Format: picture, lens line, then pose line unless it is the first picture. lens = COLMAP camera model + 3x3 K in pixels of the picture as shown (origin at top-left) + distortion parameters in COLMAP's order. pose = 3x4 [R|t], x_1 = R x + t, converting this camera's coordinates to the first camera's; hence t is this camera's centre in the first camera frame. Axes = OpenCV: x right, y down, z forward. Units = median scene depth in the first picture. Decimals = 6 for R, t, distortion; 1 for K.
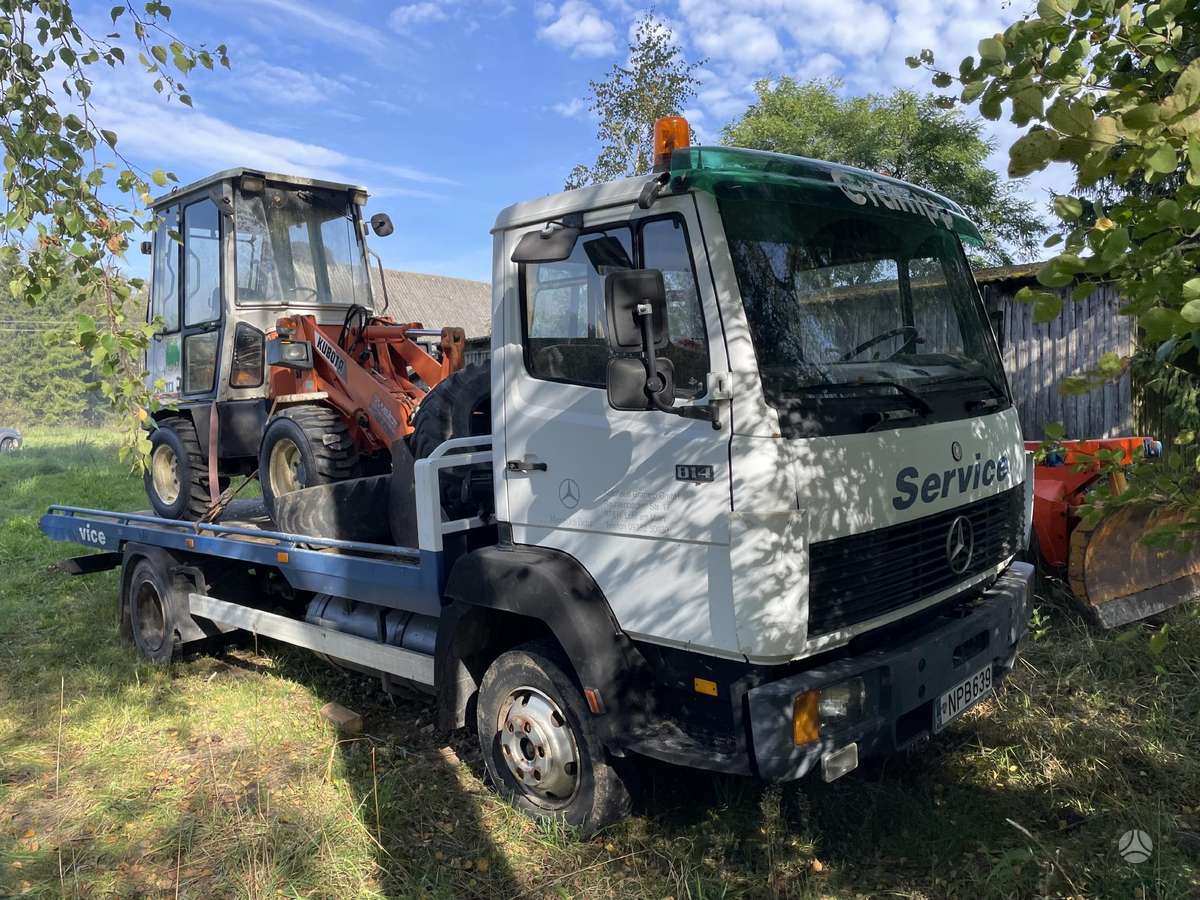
lens RADIAL K [[903.0, 0, 613.5], [0, 903.0, 427.0], [0, 0, 1]] dist [0.098950, -0.119000]
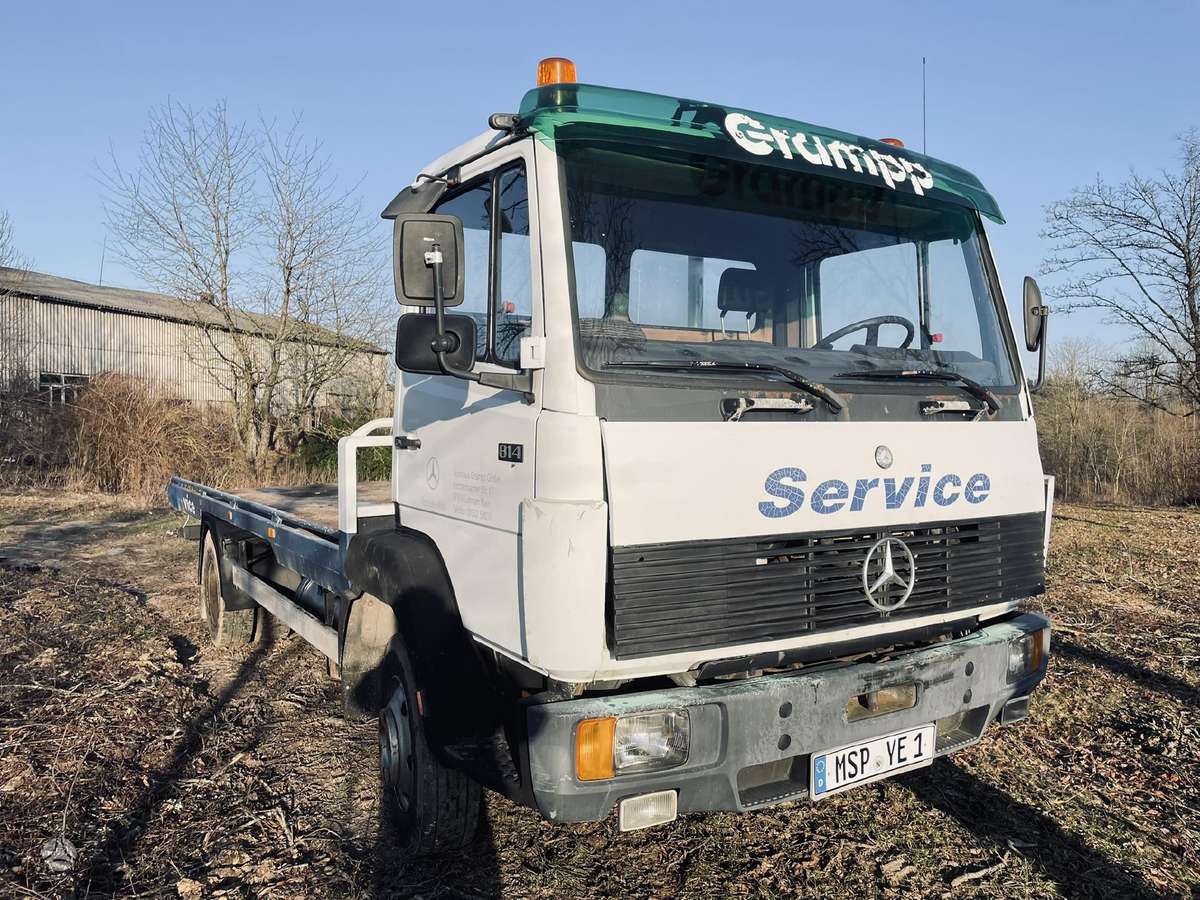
lens RADIAL K [[903.0, 0, 613.5], [0, 903.0, 427.0], [0, 0, 1]] dist [0.098950, -0.119000]
pose [[0.967931, 0.055369, -0.245039, 0.356930], [-0.063568, 0.997647, -0.025671, 0.037640], [0.243041, 0.040424, 0.969173, 0.157840]]
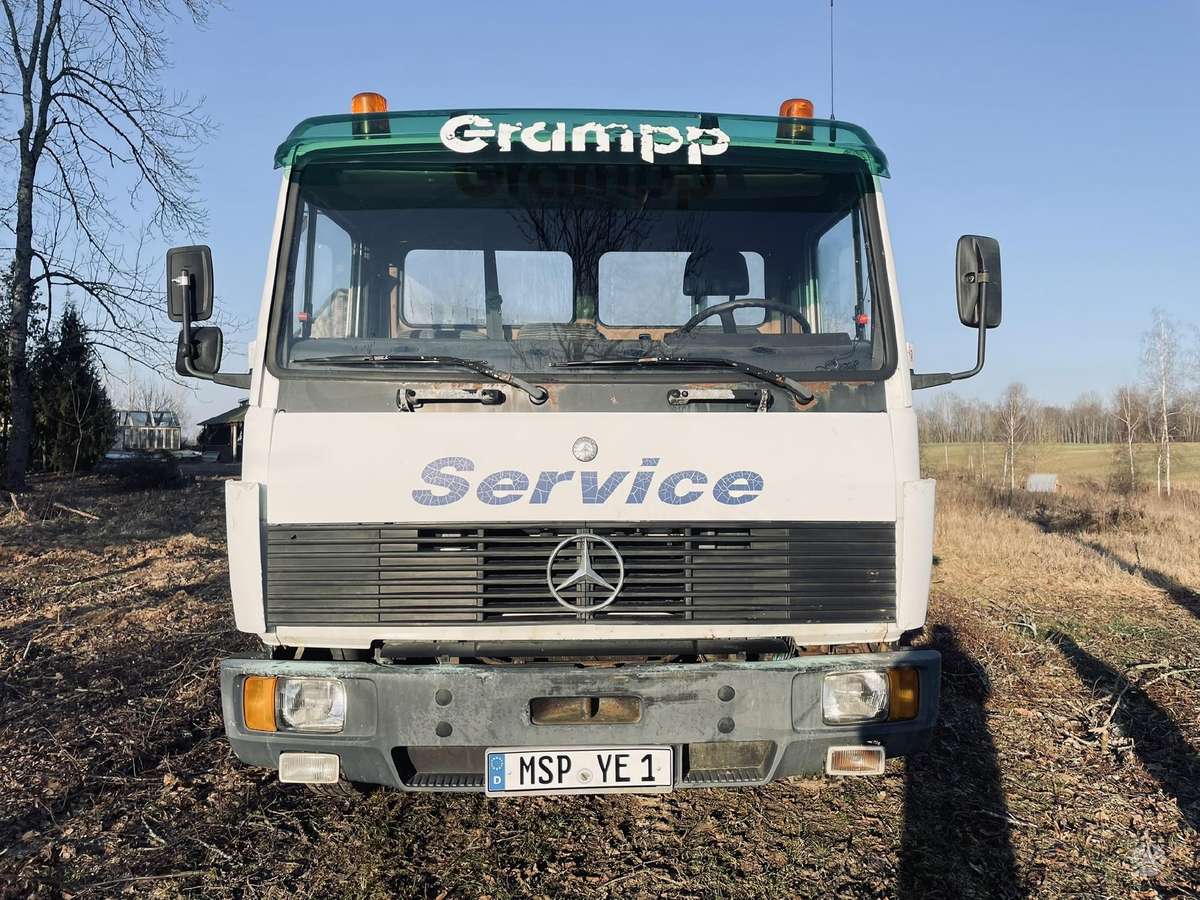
lens RADIAL K [[903.0, 0, 613.5], [0, 903.0, 427.0], [0, 0, 1]] dist [0.098950, -0.119000]
pose [[0.706768, 0.040912, -0.706261, 0.983292], [-0.069843, 0.997484, -0.012112, 0.016020], [0.703989, 0.057888, 0.707848, 0.499389]]
